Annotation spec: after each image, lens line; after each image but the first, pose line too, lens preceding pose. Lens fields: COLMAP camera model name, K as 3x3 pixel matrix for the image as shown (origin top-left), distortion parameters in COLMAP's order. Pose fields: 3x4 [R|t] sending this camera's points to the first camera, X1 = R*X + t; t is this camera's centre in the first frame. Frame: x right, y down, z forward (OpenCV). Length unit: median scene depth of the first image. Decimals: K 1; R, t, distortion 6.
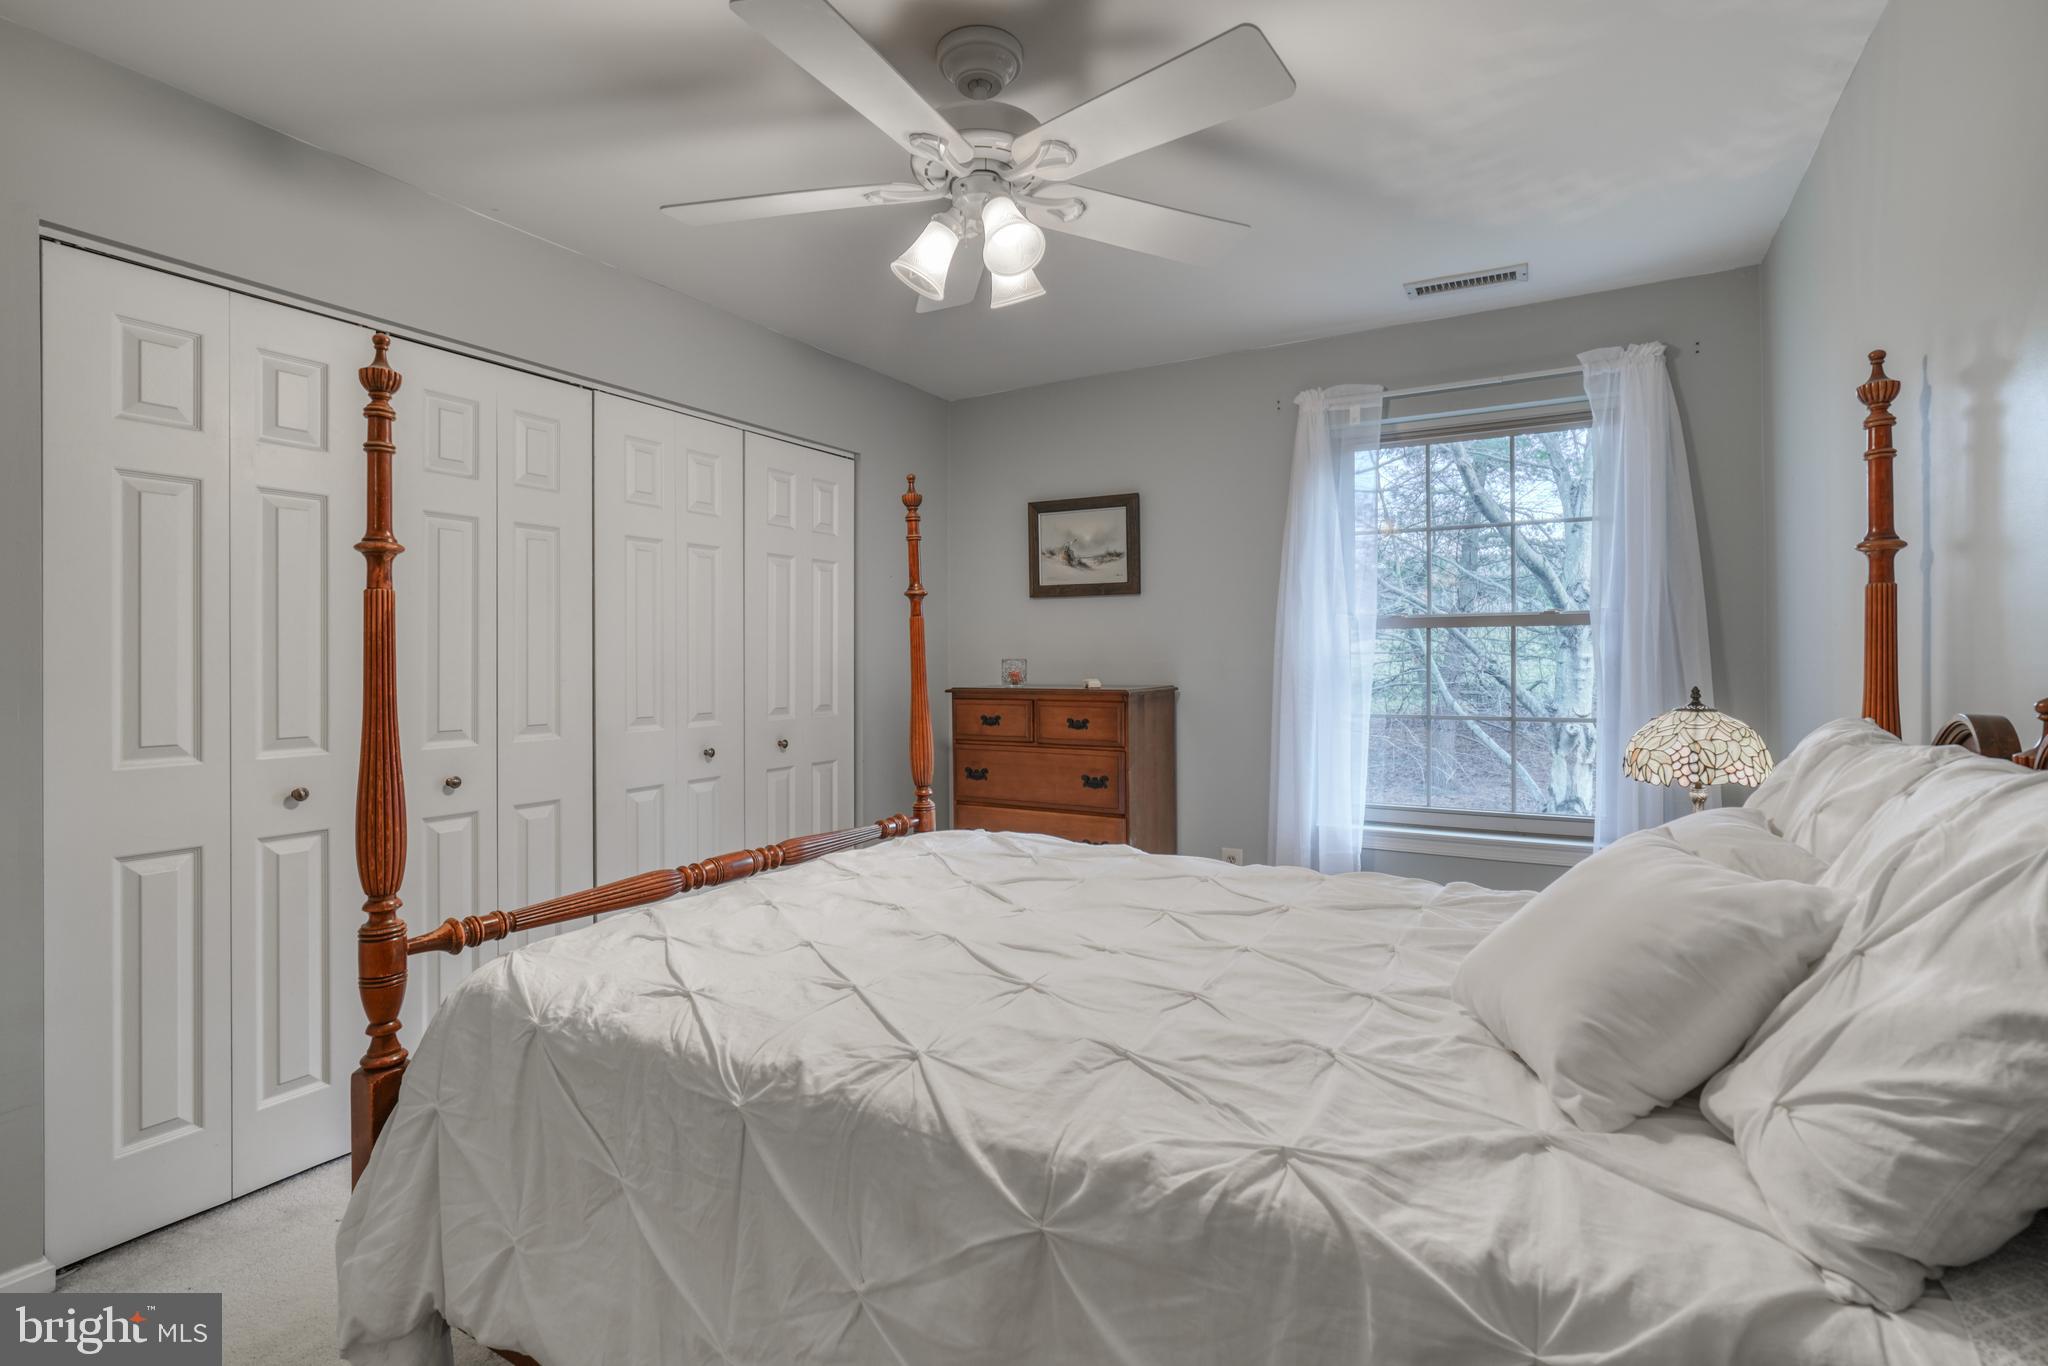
lens RADIAL K [[944.0, 0, 996.9], [0, 944.0, 655.1], [0, 0, 1]] dist [-0.007603, 0.001626]
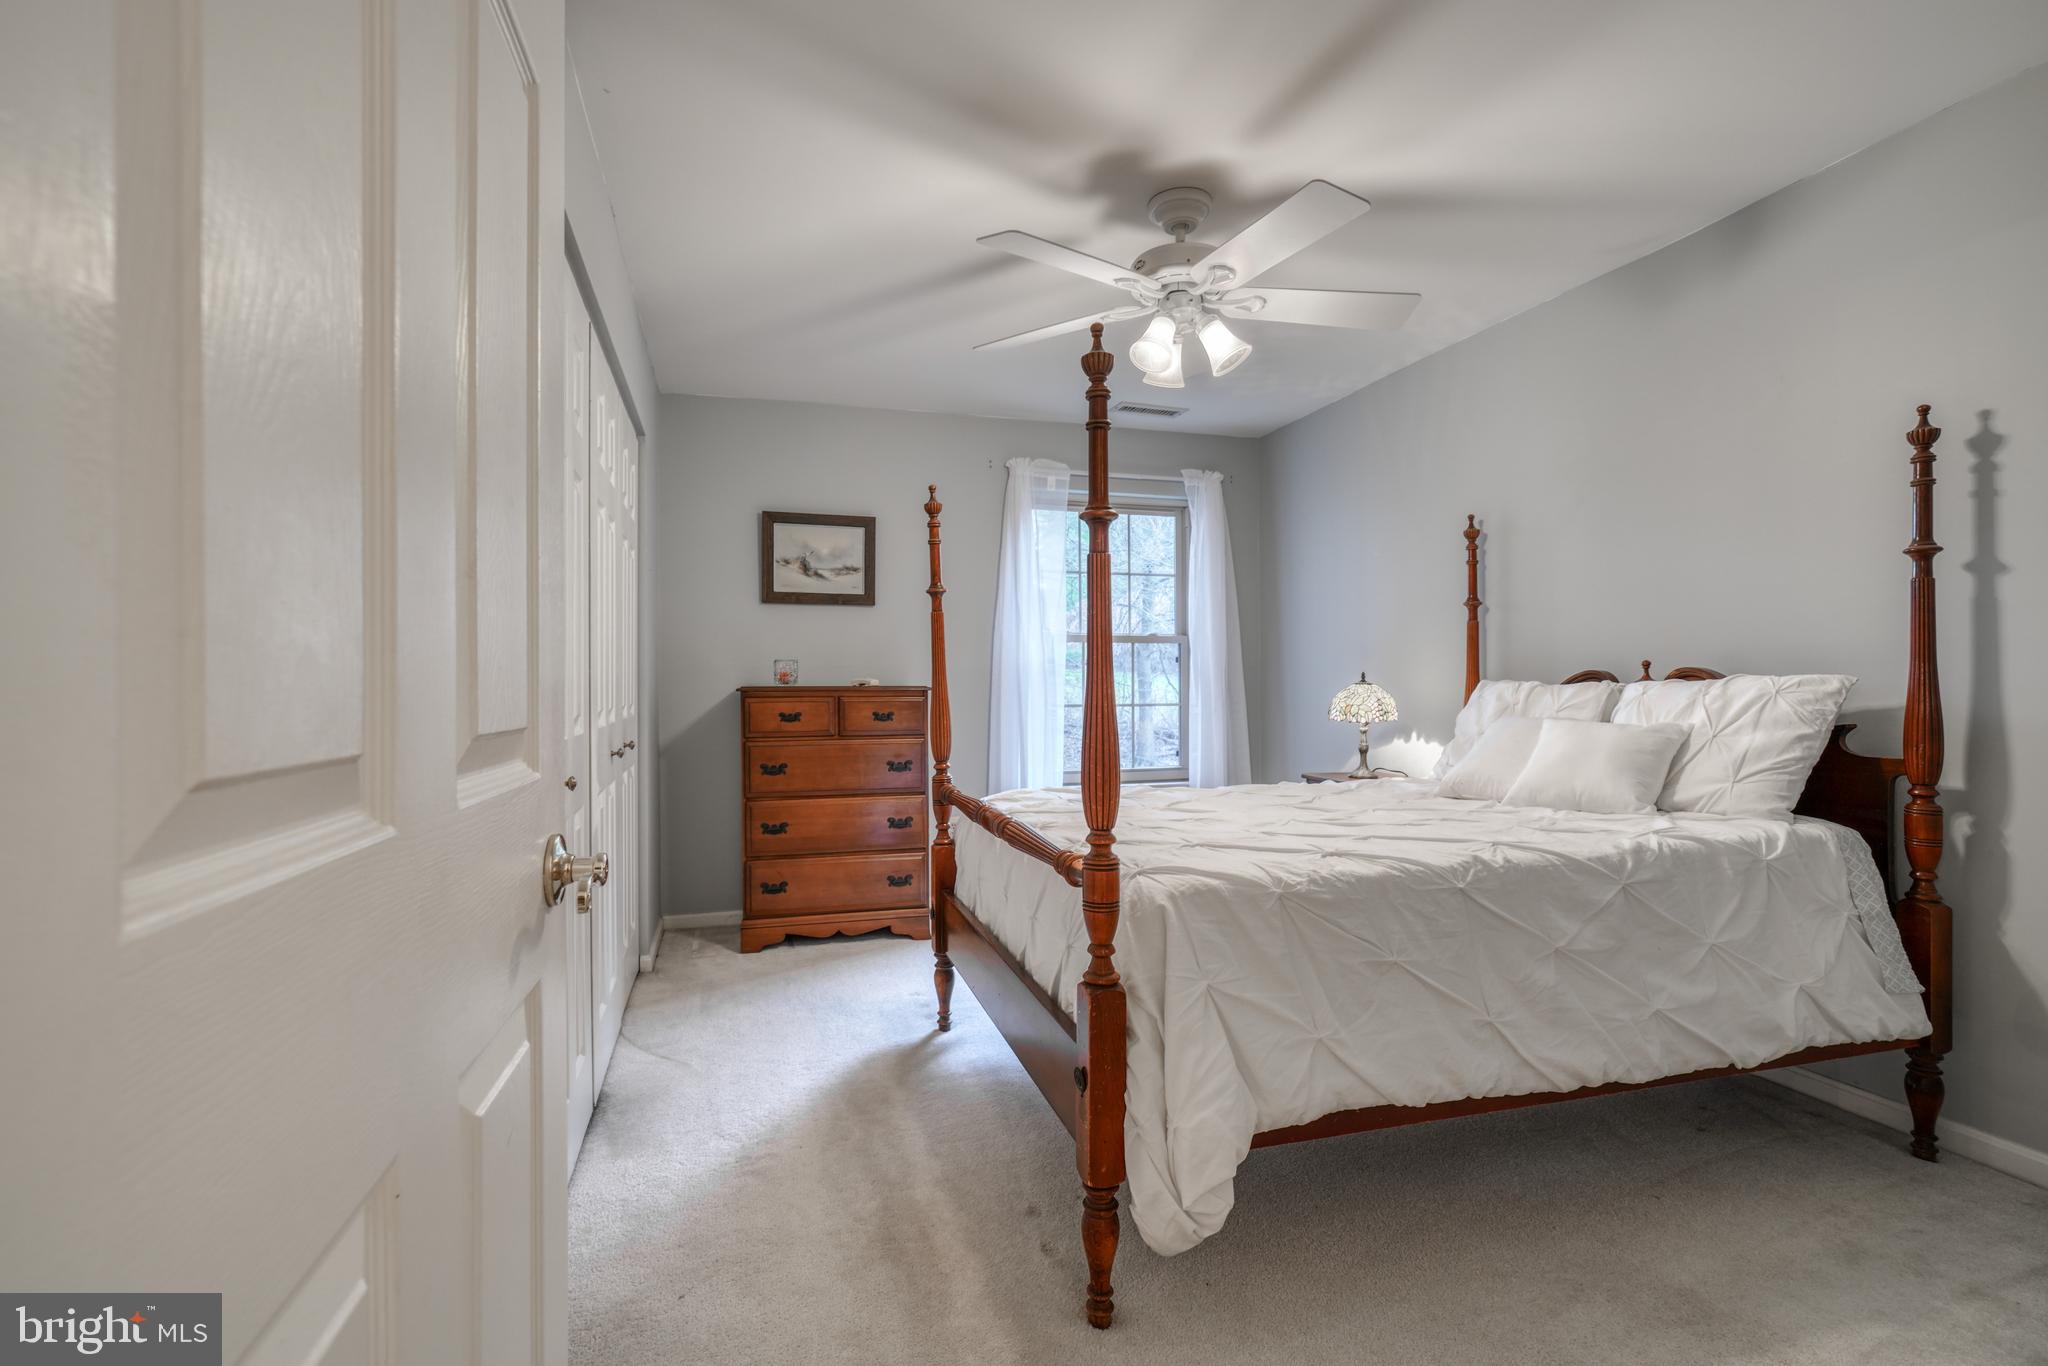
lens RADIAL K [[914.0, 0, 1008.1], [0, 914.0, 681.7], [0, 0, 1]] dist [-0.004340, 0.000296]
pose [[0.696467, 0.004622, 0.717574, -0.565286], [-0.003347, 0.999989, -0.003192, 0.032576], [-0.717581, -0.000178, 0.696475, 0.121425]]
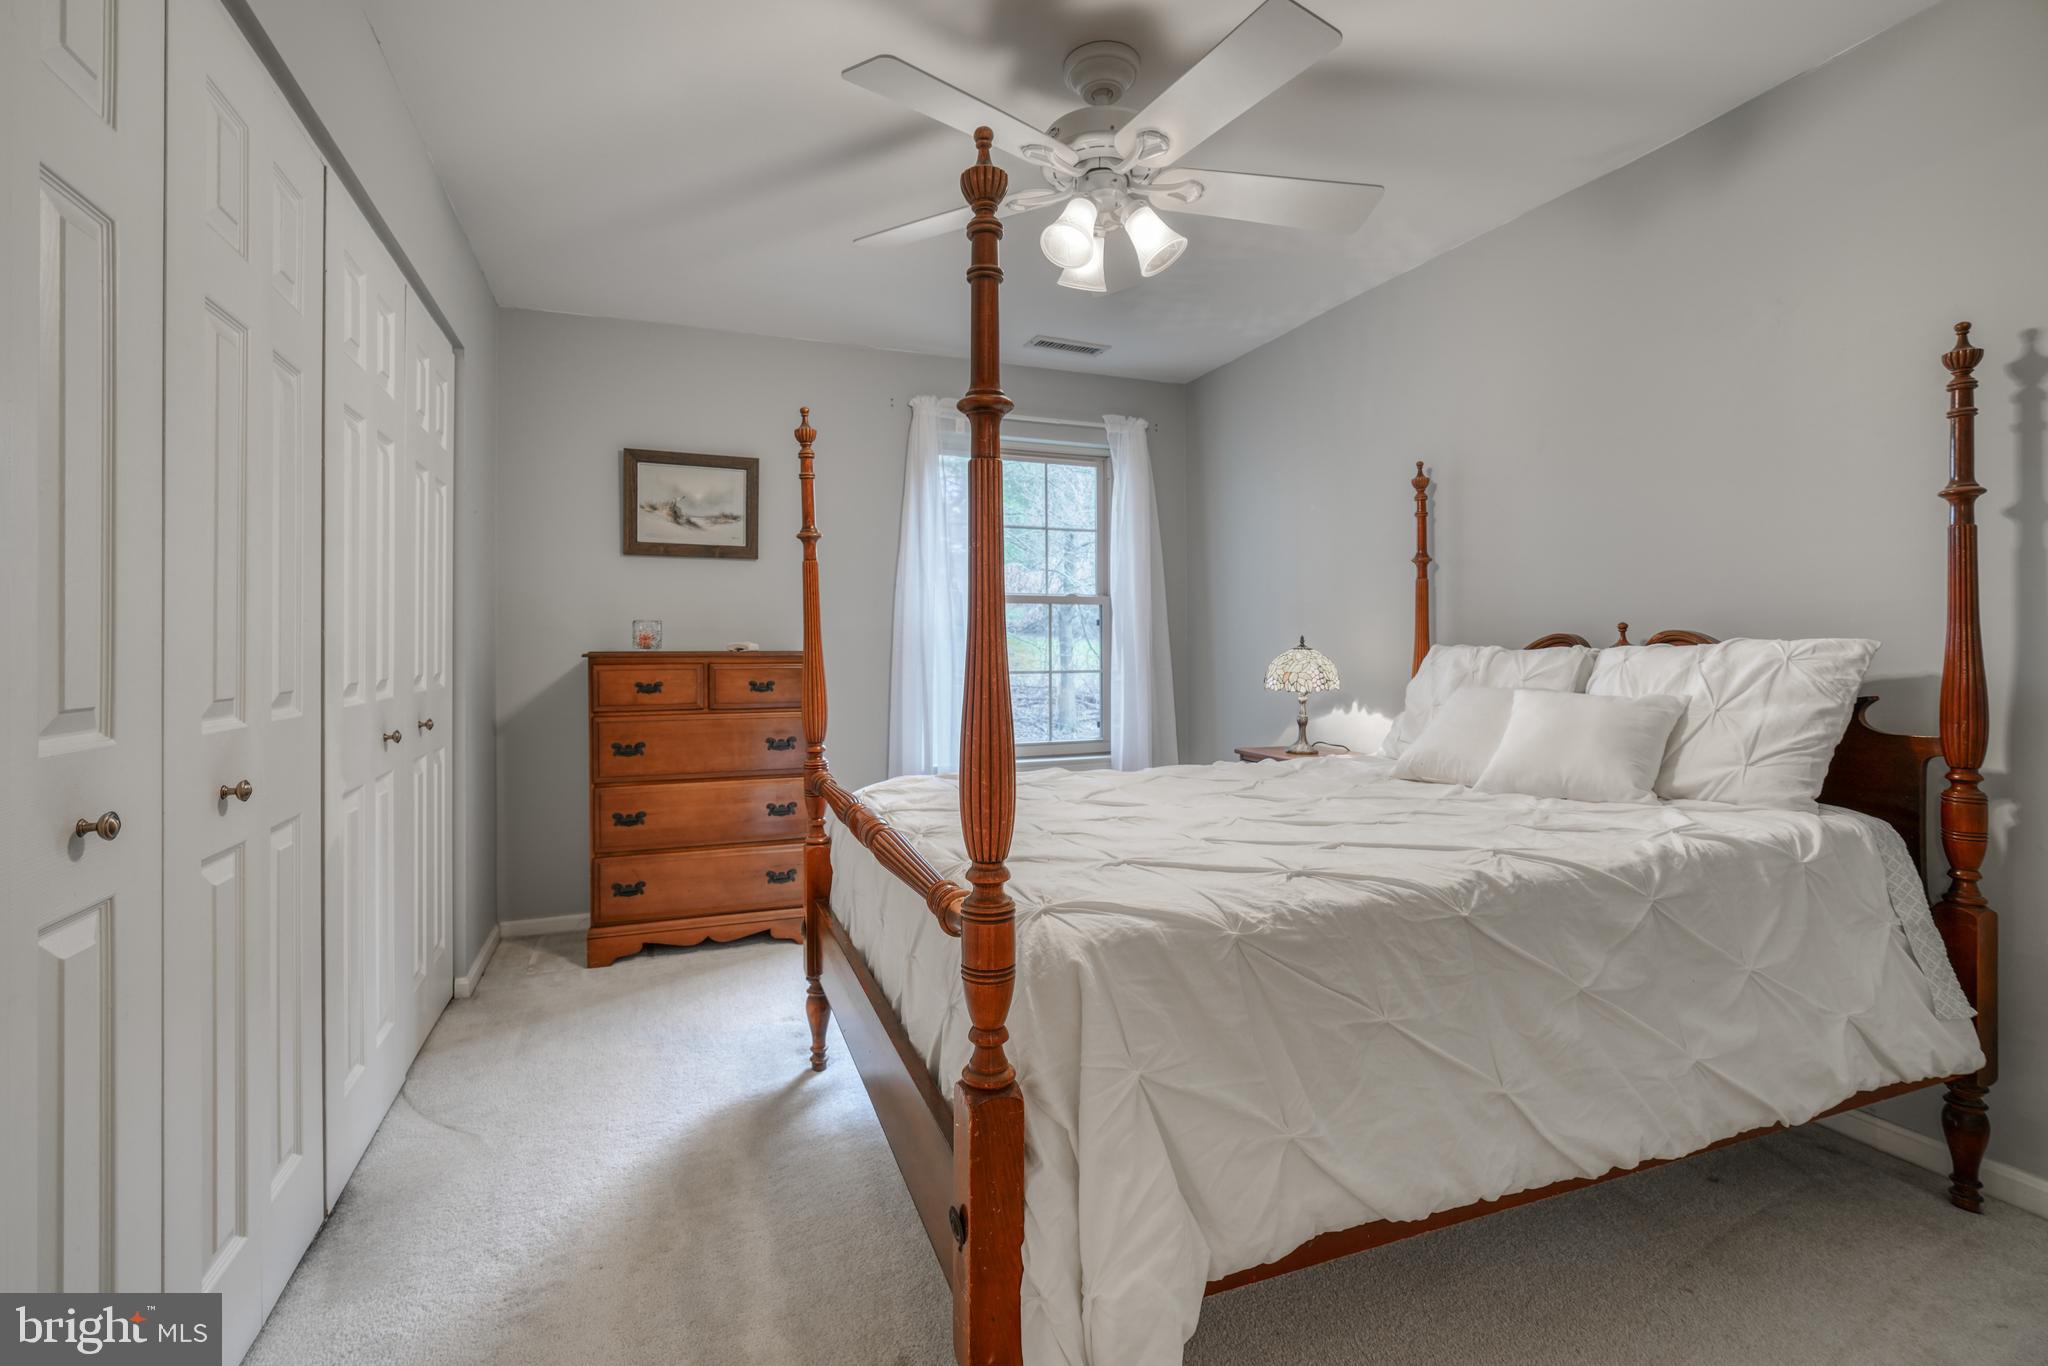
lens RADIAL K [[910.1, 0, 1015.5], [0, 910.1, 644.9], [0, 0, 1]] dist [-0.006832, 0.000161]
pose [[0.627786, 0.006553, 0.778358, -0.457122], [-0.003797, 0.999978, -0.005357, 0.032287], [-0.778376, 0.000408, 0.627798, 0.192987]]
